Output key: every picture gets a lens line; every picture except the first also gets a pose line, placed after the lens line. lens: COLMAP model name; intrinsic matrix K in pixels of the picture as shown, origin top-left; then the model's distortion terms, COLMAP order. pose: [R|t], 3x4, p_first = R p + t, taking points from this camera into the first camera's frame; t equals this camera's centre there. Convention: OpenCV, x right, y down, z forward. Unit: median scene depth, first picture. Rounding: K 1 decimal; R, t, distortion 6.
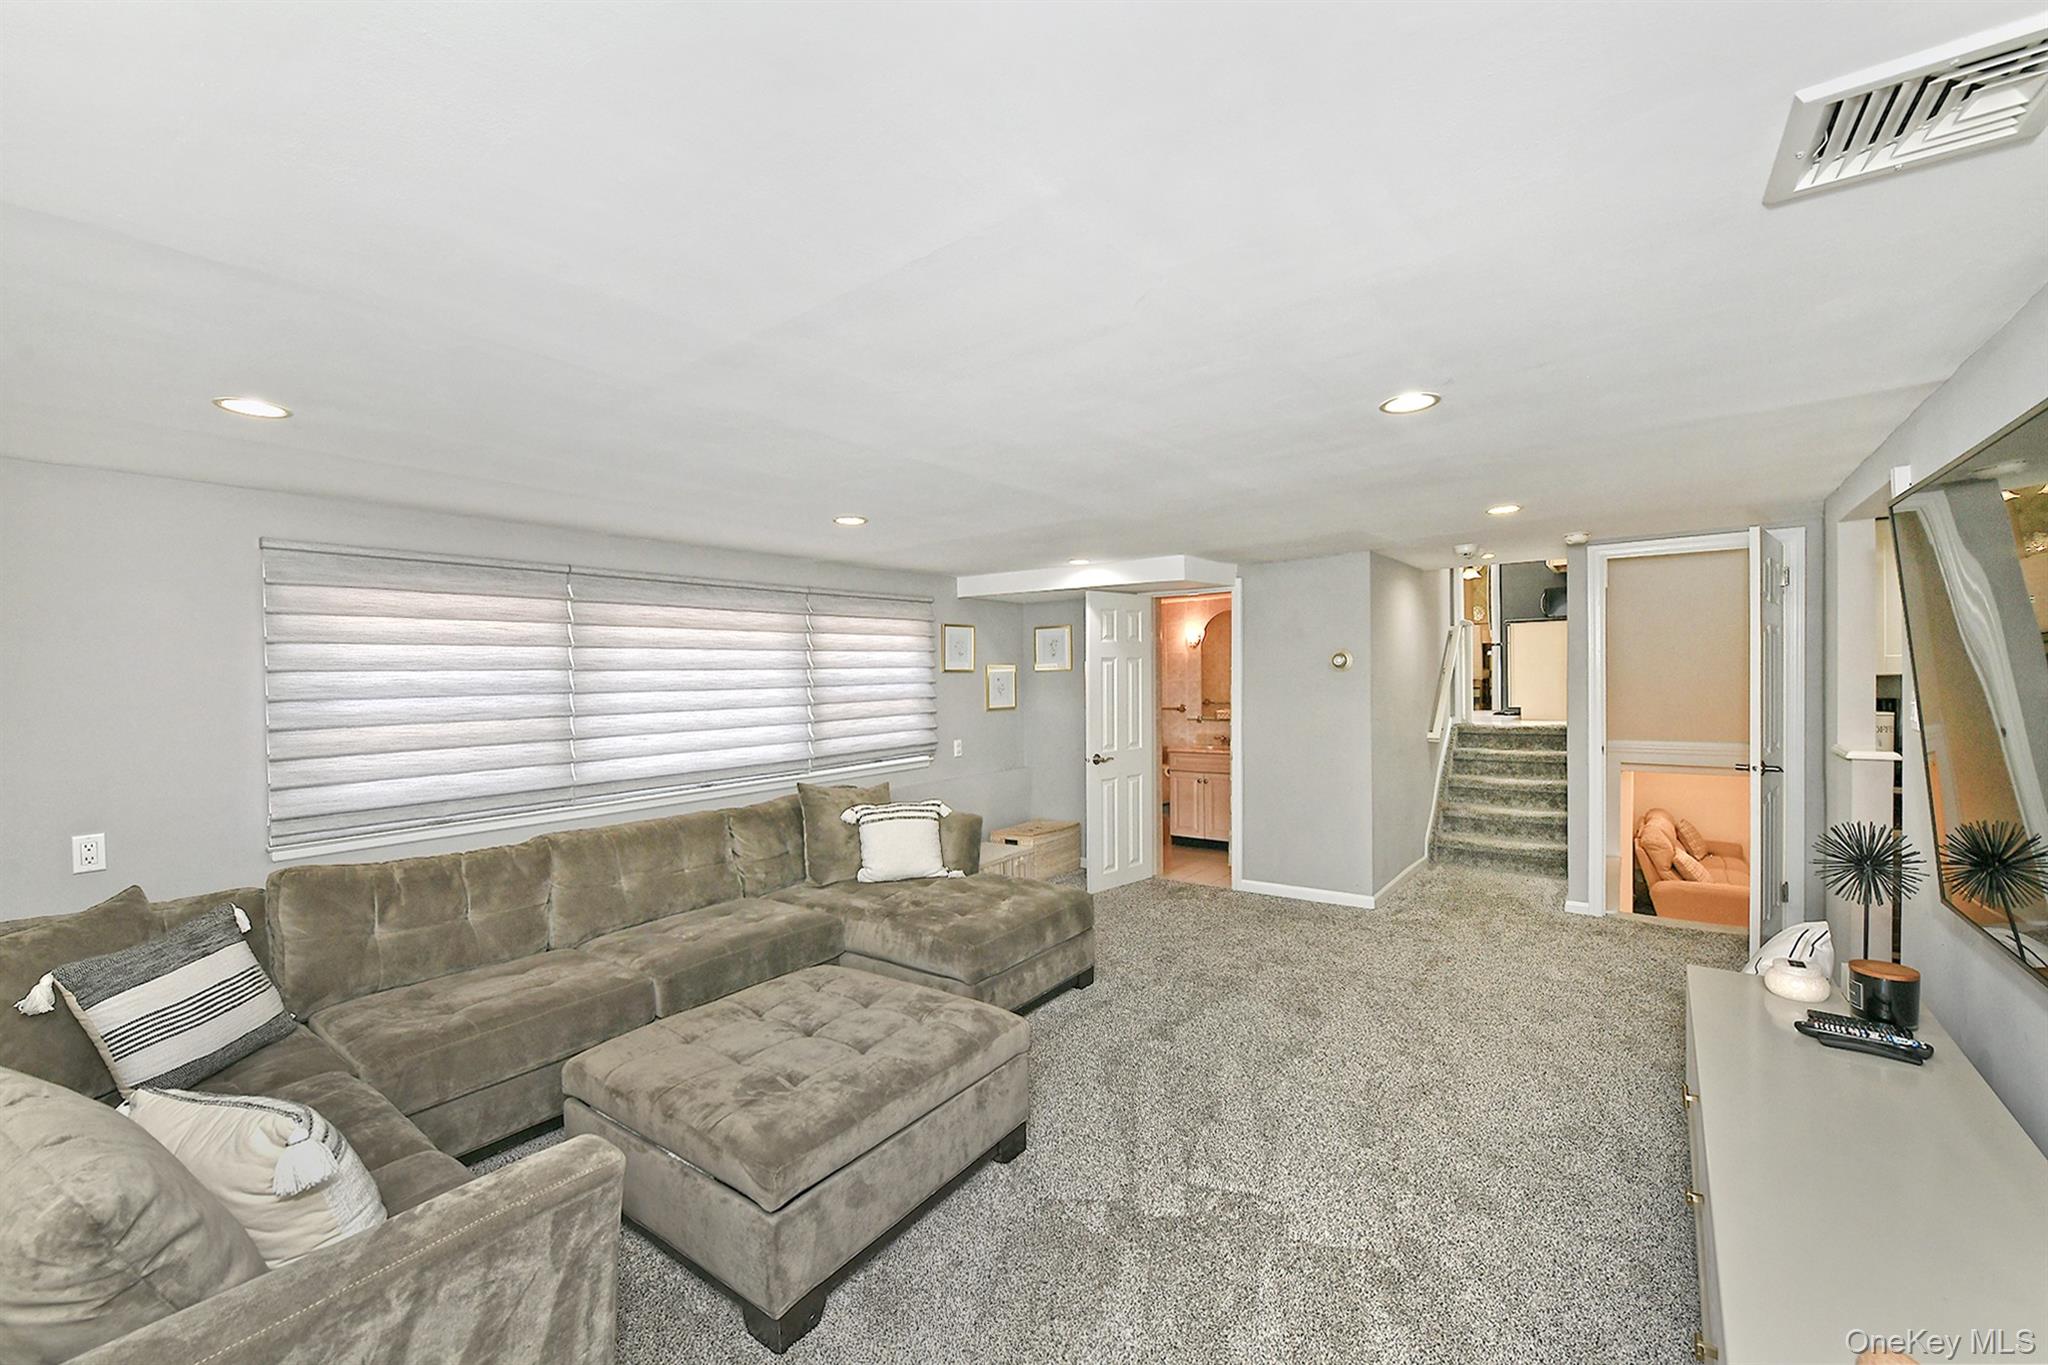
lens RADIAL K [[829.6, 0, 1026.0], [0, 829.6, 682.3], [0, 0, 1]] dist [-0.015047, 0.000970]
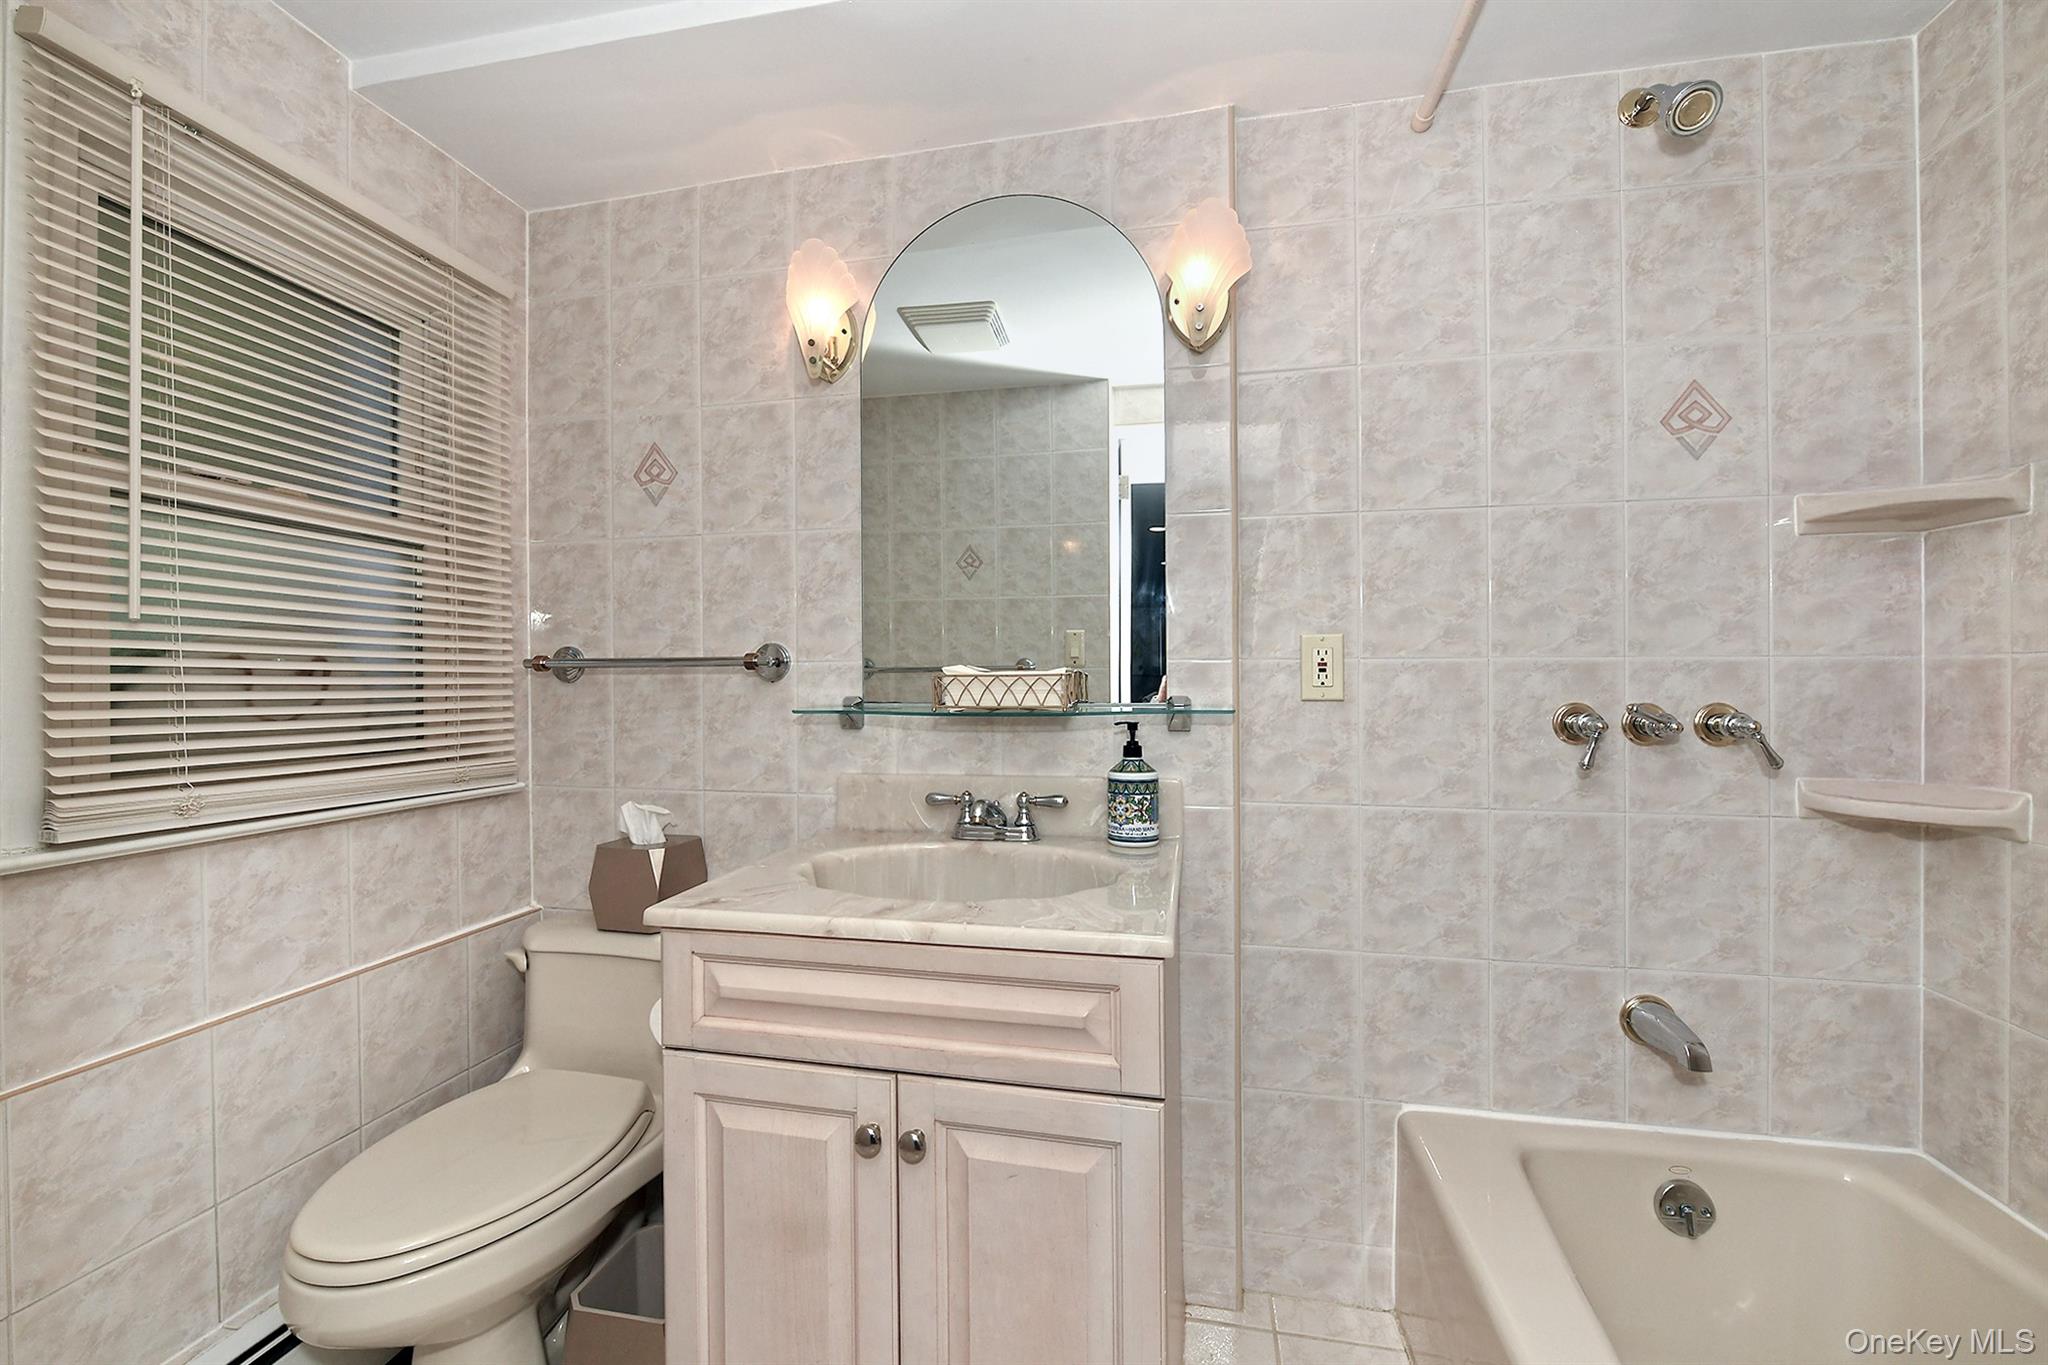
lens RADIAL K [[829.6, 0, 1022.4], [0, 829.6, 683.6], [0, 0, 1]] dist [-0.015047, 0.000970]
pose [[0.906199, 0.005633, 0.422813, 0.198455], [-0.003232, 0.999974, -0.006396, 0.048267], [-0.422838, 0.004429, 0.906194, 0.985875]]
